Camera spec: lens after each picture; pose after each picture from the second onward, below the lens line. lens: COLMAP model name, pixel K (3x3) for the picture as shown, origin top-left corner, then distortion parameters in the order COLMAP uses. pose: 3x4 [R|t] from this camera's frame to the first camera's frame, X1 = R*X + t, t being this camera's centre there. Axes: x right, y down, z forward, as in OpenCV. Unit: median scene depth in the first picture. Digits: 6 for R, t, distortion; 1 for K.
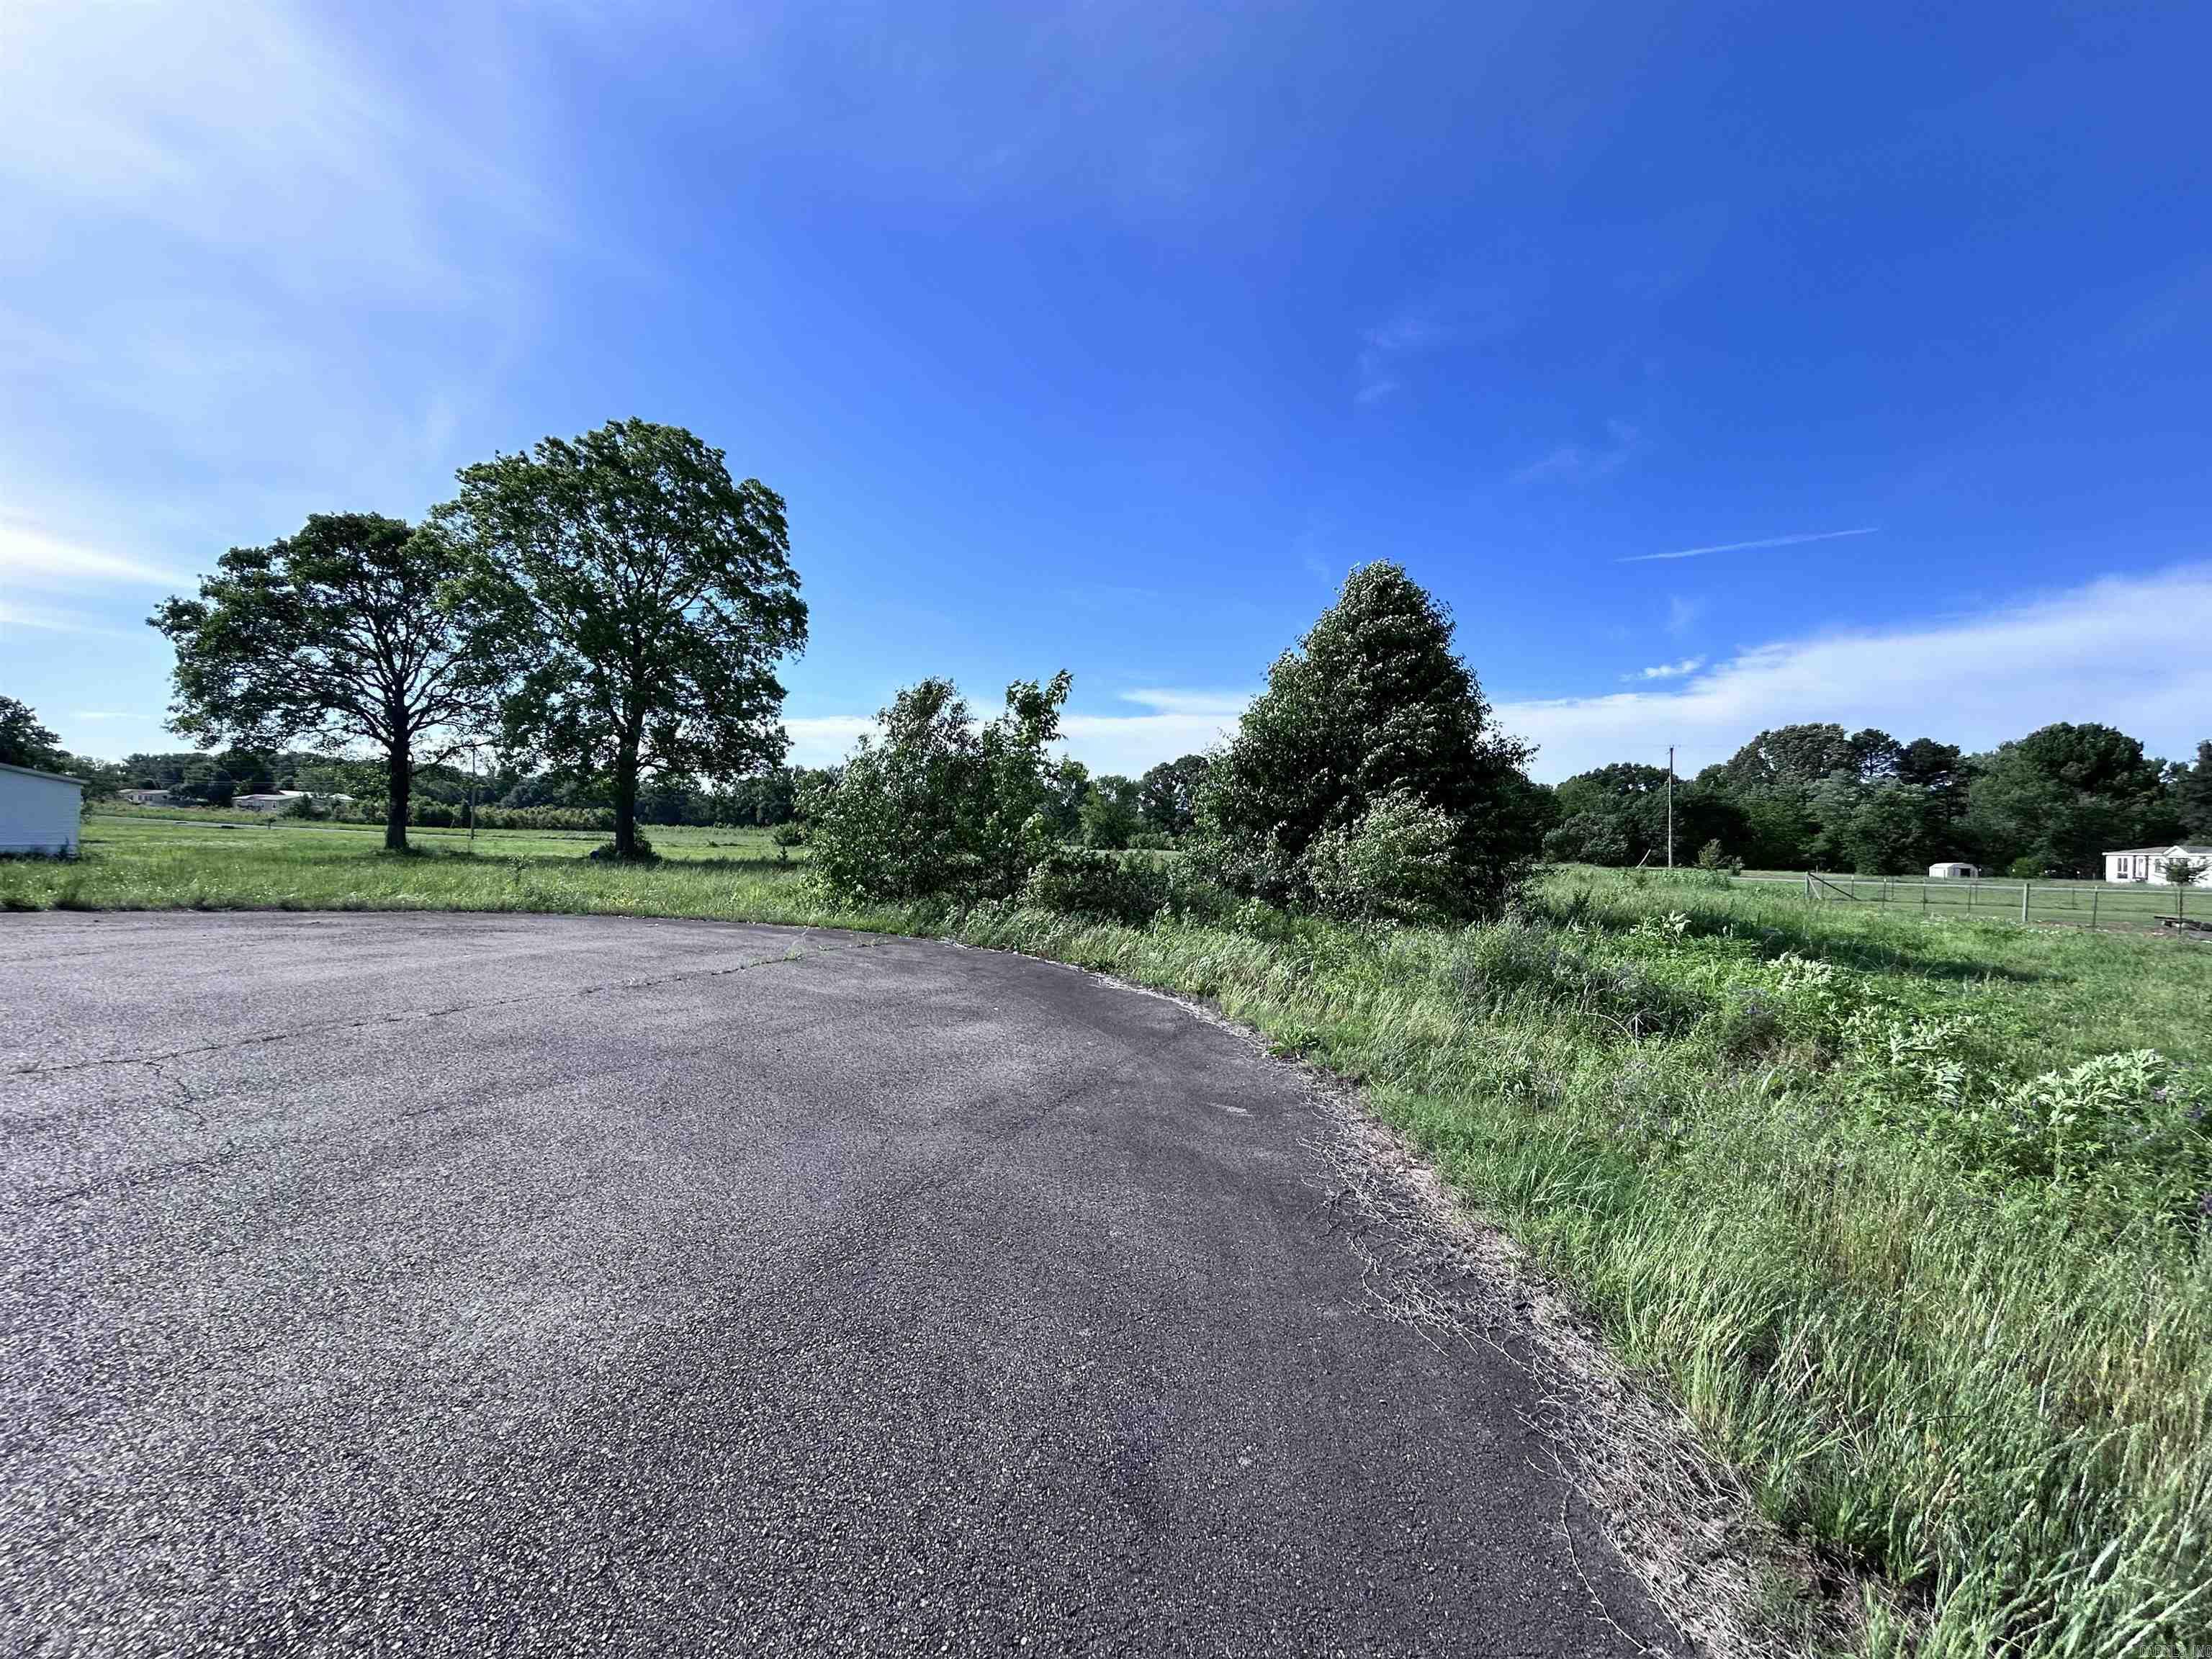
lens RADIAL K [[901.3, 0, 1094.8], [0, 901.3, 822.7], [0, 0, 1]] dist [-0.003551, -0.000006]
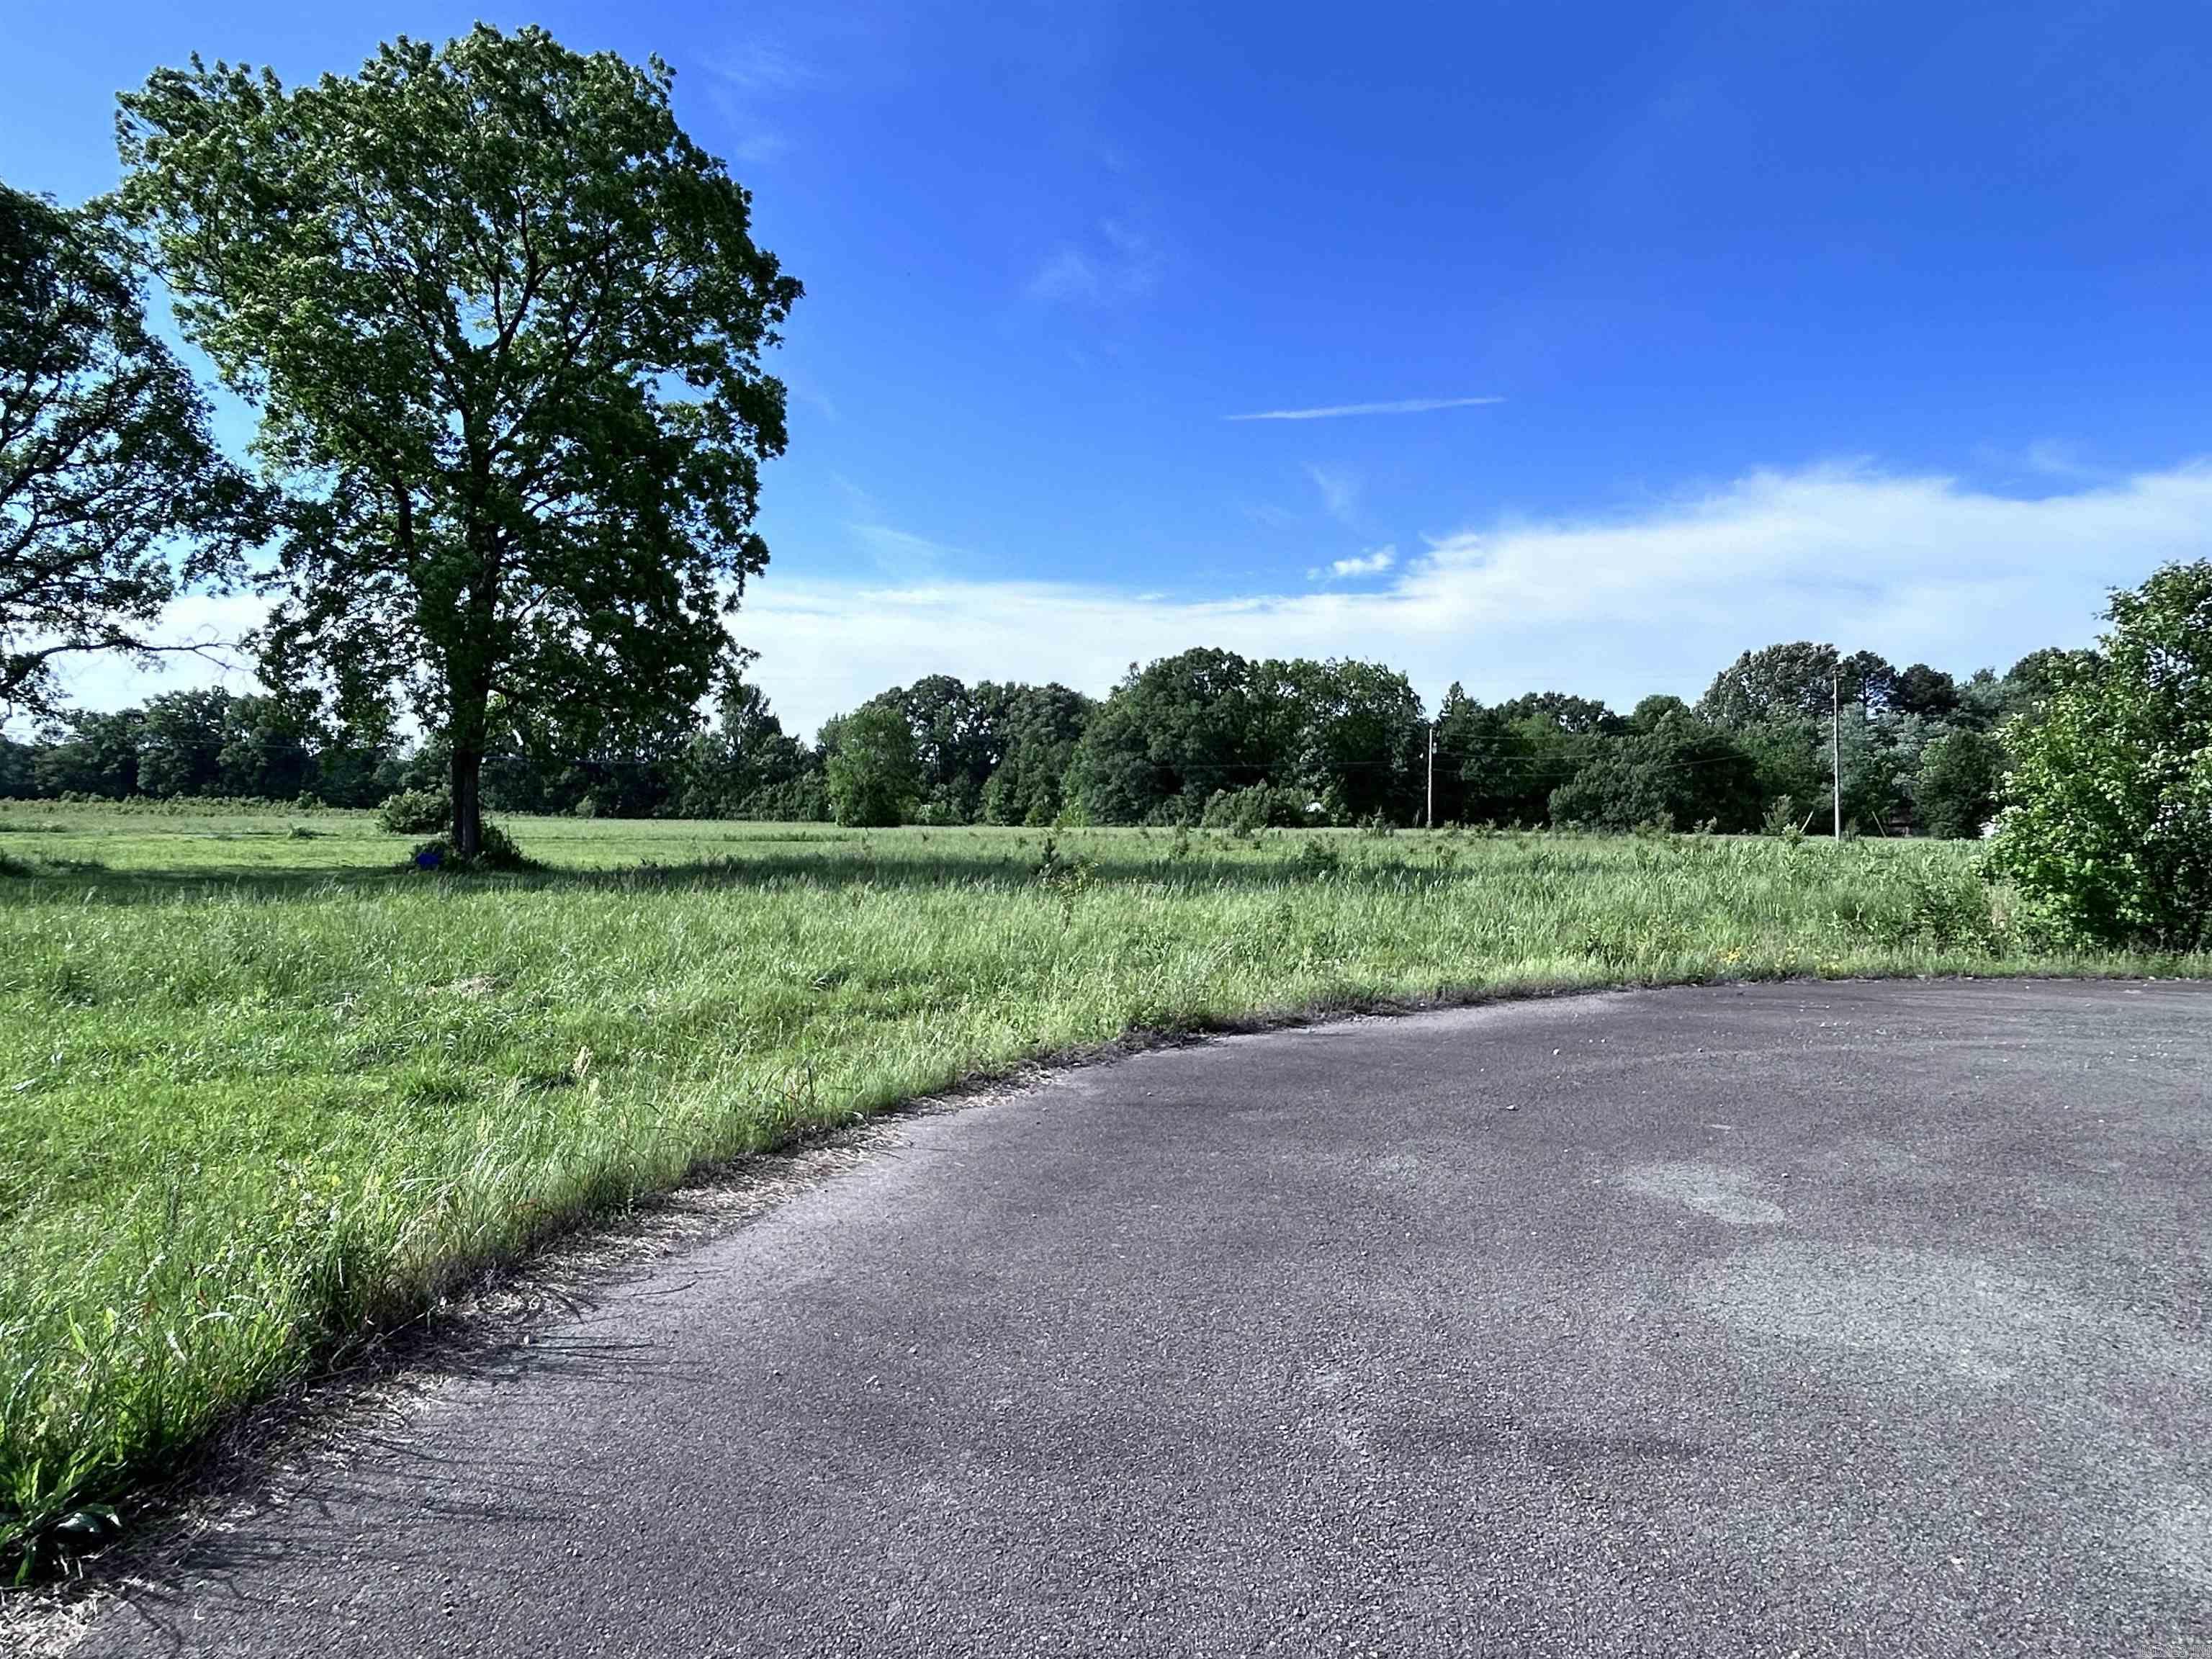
lens RADIAL K [[1384.0, 0, 1095.9], [0, 1384.0, 847.4], [0, 0, 1]] dist [0.008268, -0.011964]
pose [[0.956543, -0.026386, 0.290396, -0.169312], [0.012123, 0.998635, 0.050806, -0.003939], [-0.291340, -0.045078, 0.955557, 0.045223]]
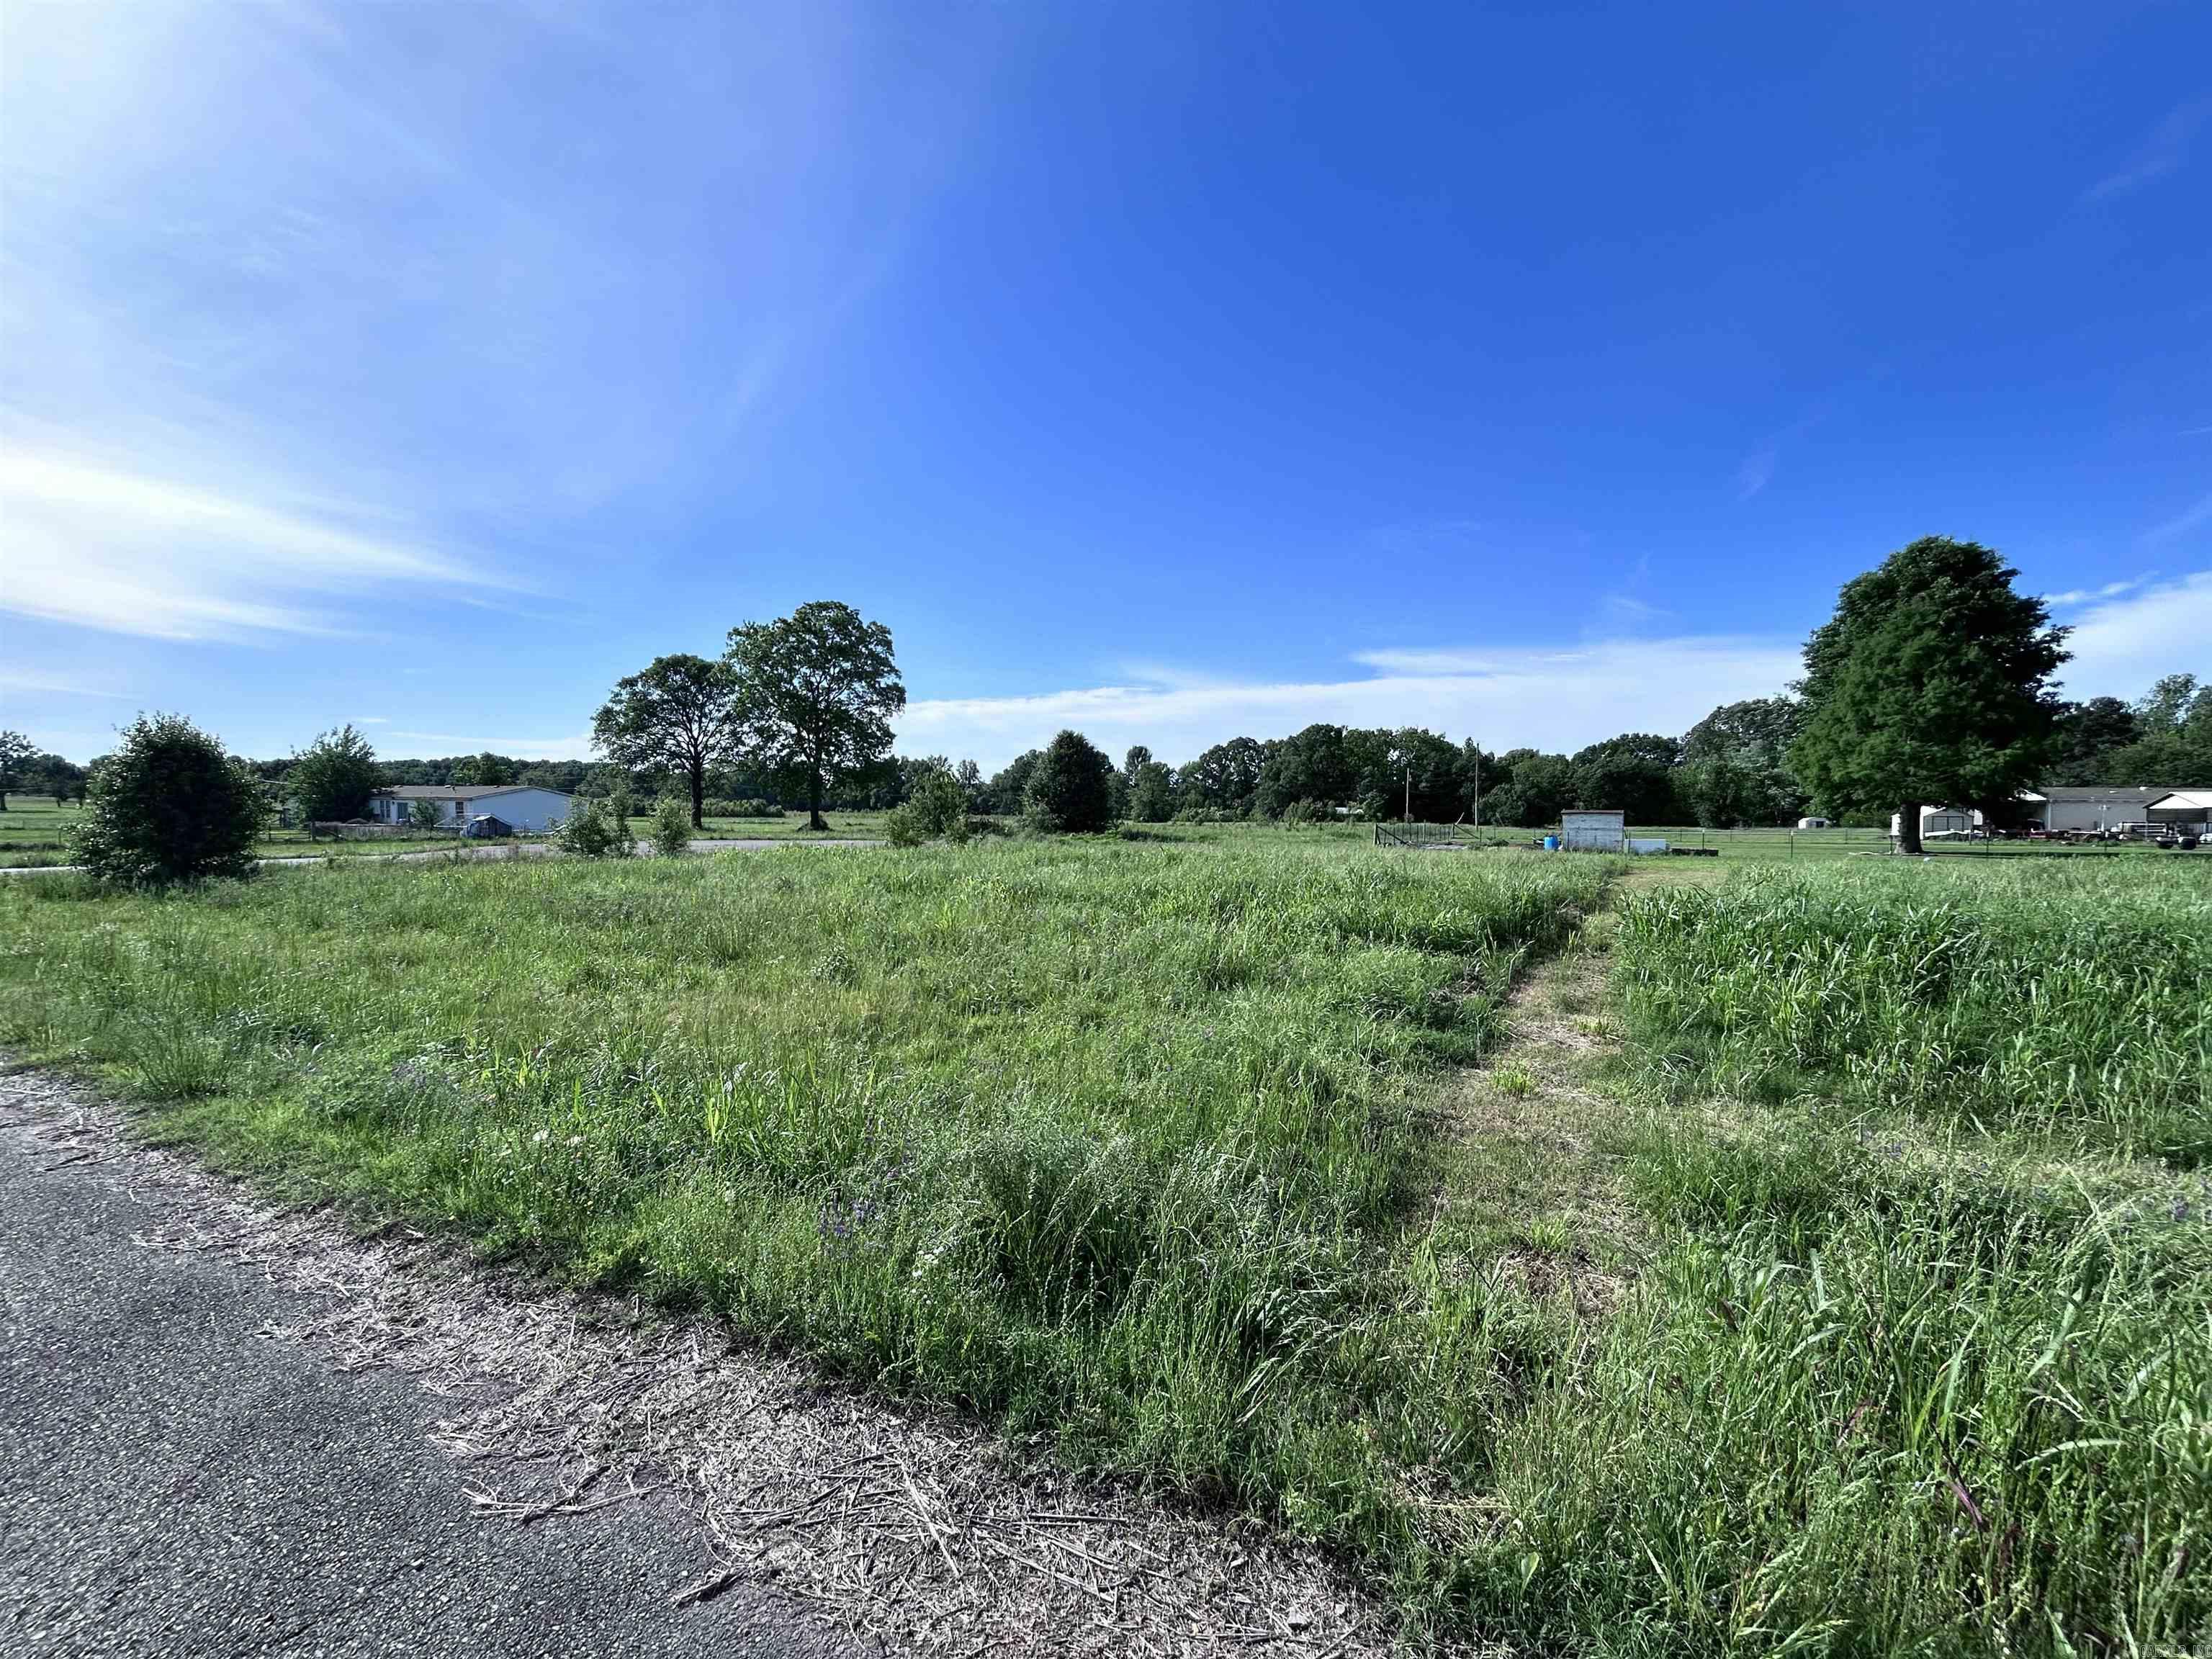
lens RADIAL K [[901.3, 0, 1094.3], [0, 901.3, 821.3], [0, 0, 1]] dist [-0.003551, -0.000006]
pose [[0.993466, -0.023271, -0.111727, 0.108658], [0.026014, 0.999393, 0.023153, -0.003122], [0.111120, -0.025909, 0.993469, -0.327492]]
